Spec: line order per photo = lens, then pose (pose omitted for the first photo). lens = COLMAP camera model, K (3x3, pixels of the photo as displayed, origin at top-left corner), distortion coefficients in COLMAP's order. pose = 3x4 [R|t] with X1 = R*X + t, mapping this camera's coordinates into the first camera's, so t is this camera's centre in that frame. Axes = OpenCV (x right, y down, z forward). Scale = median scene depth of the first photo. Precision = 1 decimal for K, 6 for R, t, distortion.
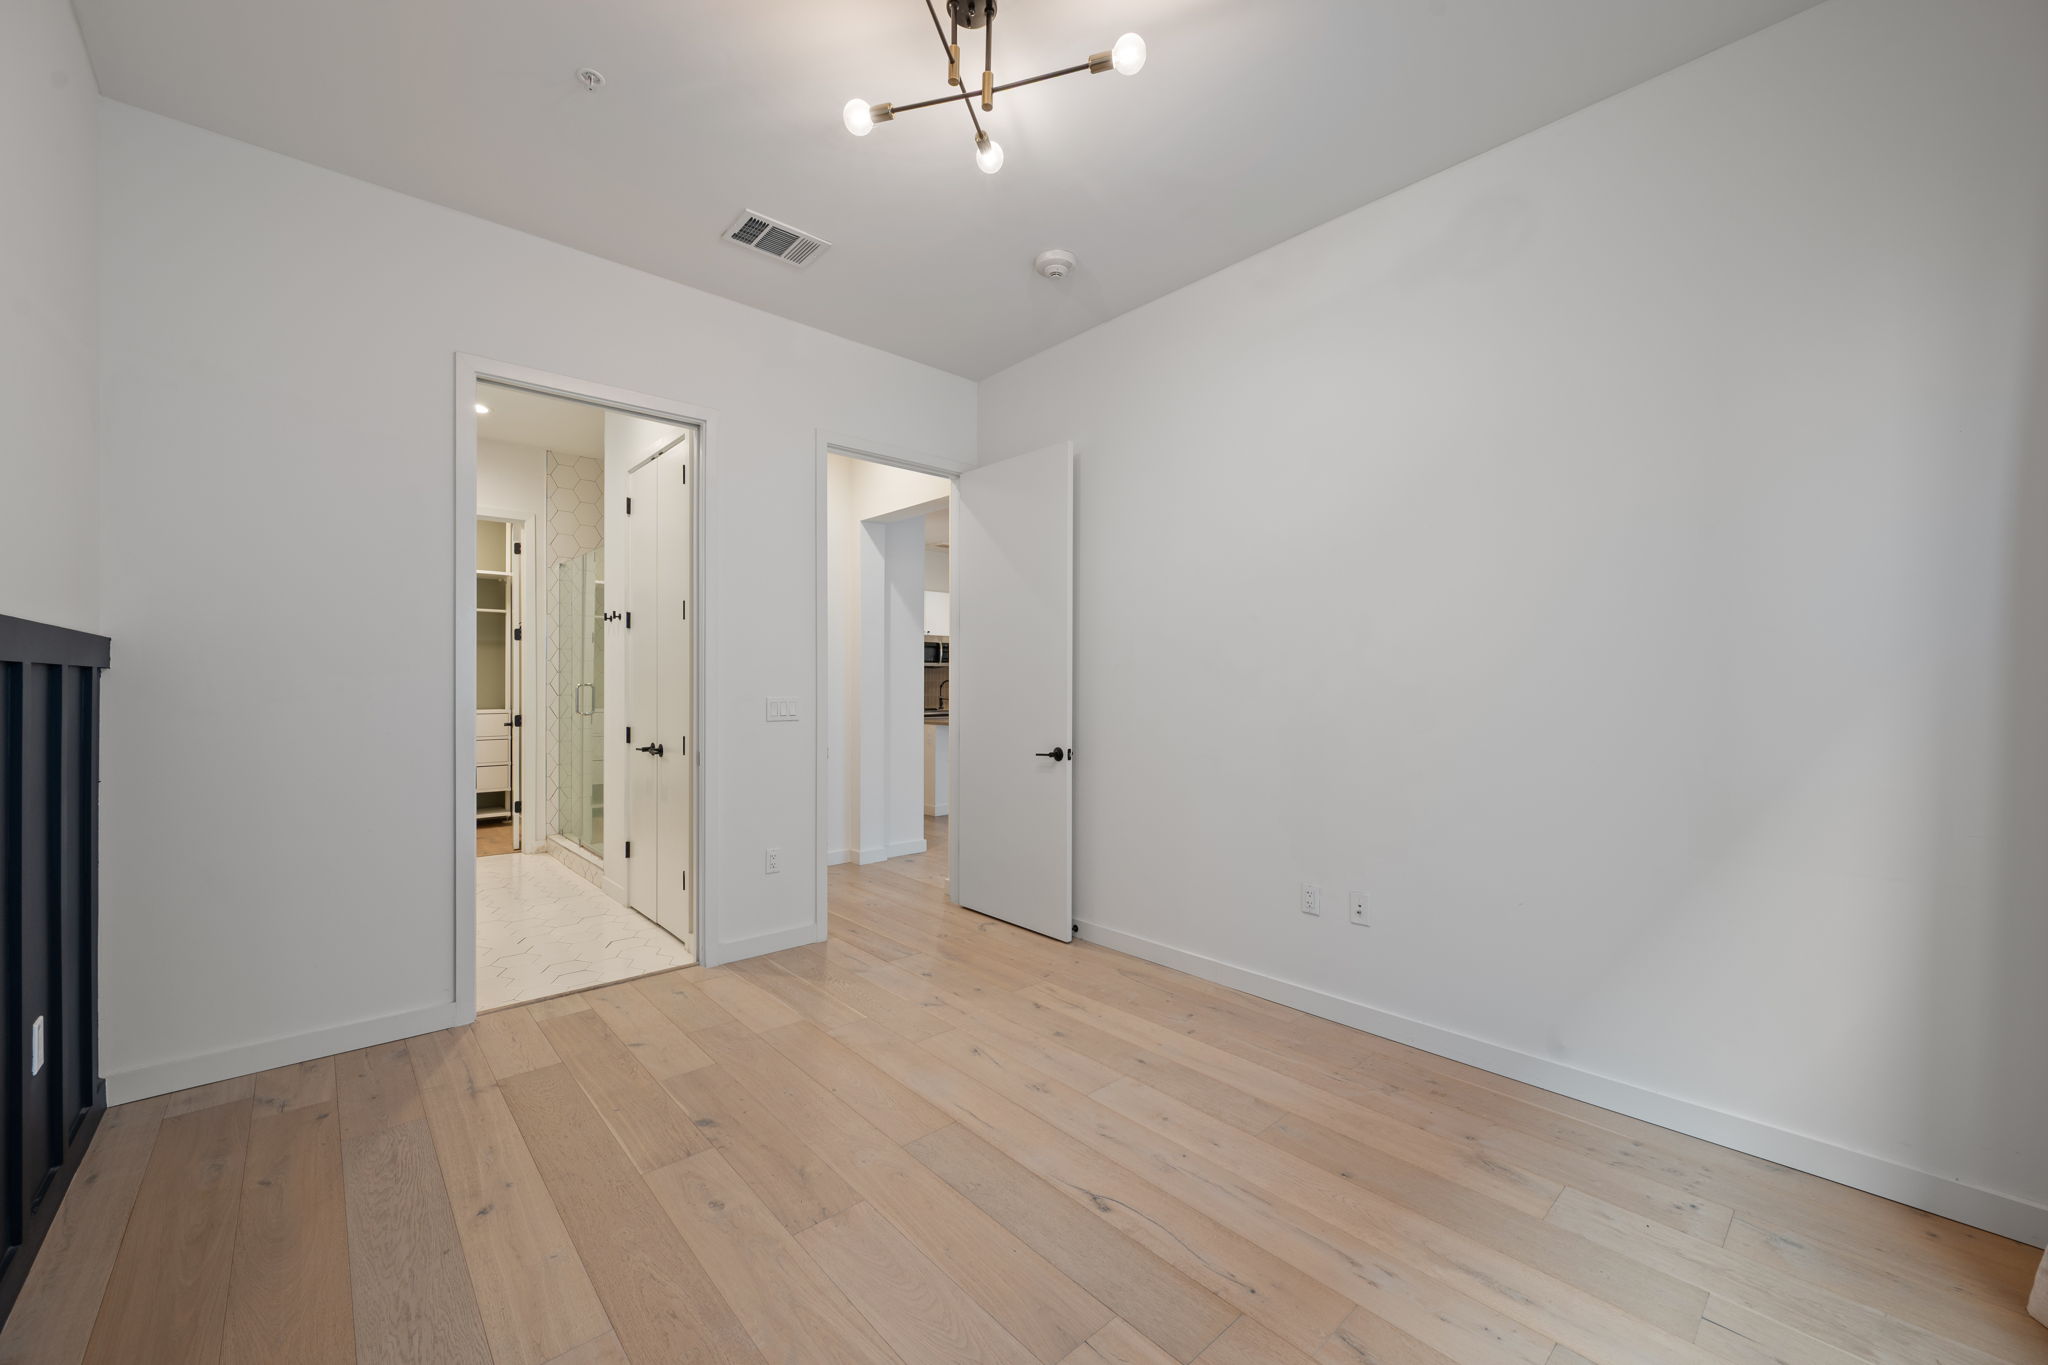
lens RADIAL K [[785.4, 0, 1024.0], [0, 785.4, 682.5], [0, 0, 1]] dist [-0.000621, 0.000366]
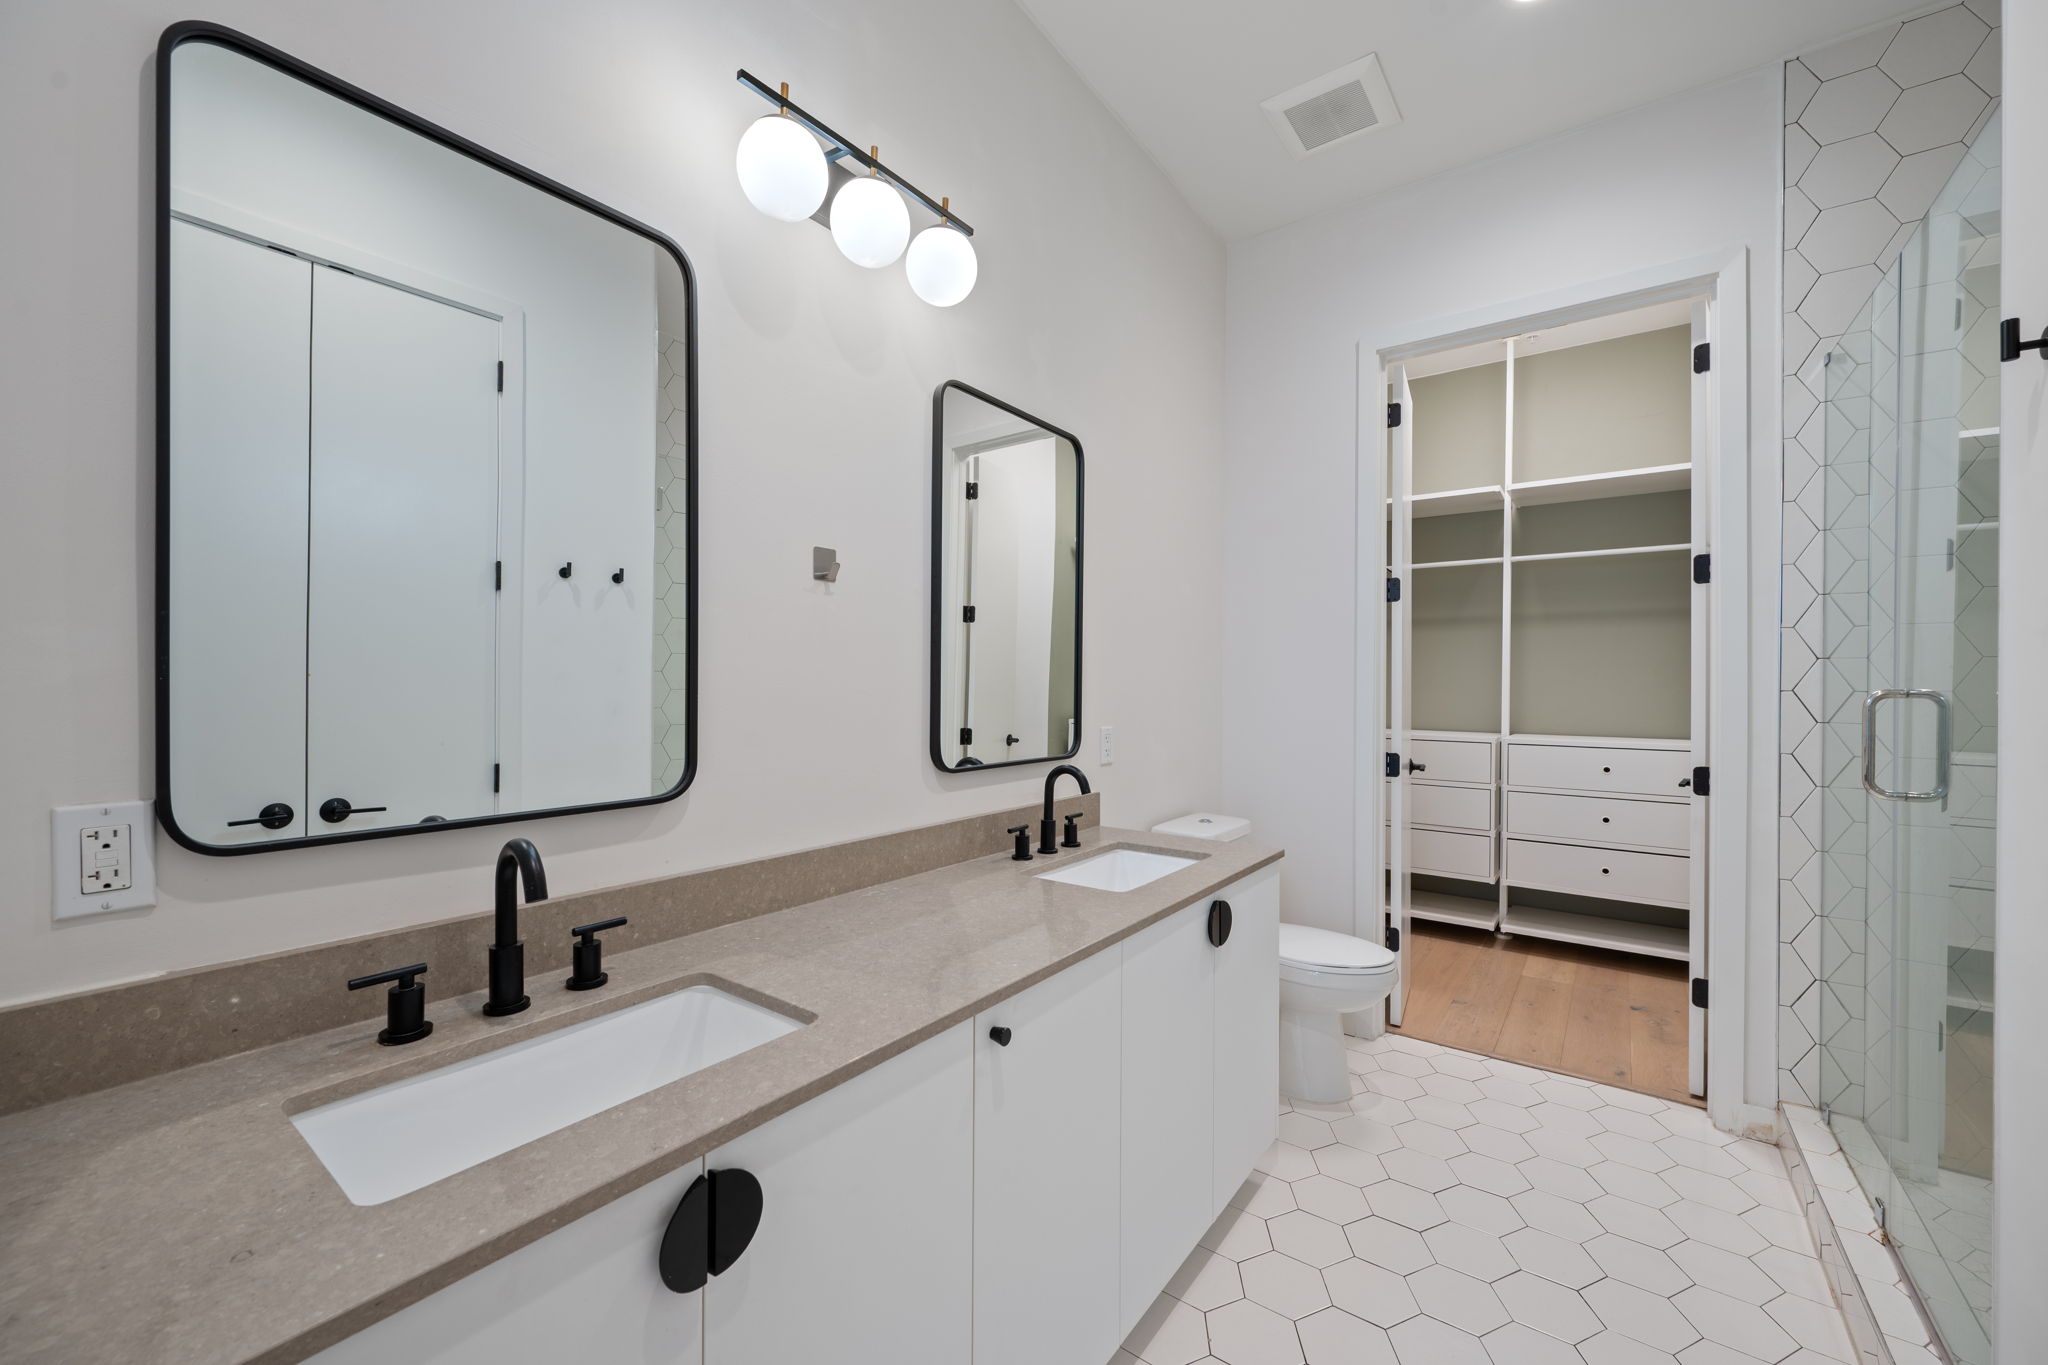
lens RADIAL K [[785.4, 0, 1024.0], [0, 785.4, 682.5], [0, 0, 1]] dist [-0.000621, 0.000366]
pose [[0.205379, 0.003878, -0.978675, -0.316362], [0.002030, 0.999988, 0.004389, -0.004541], [0.978680, -0.002888, 0.205369, 0.570172]]
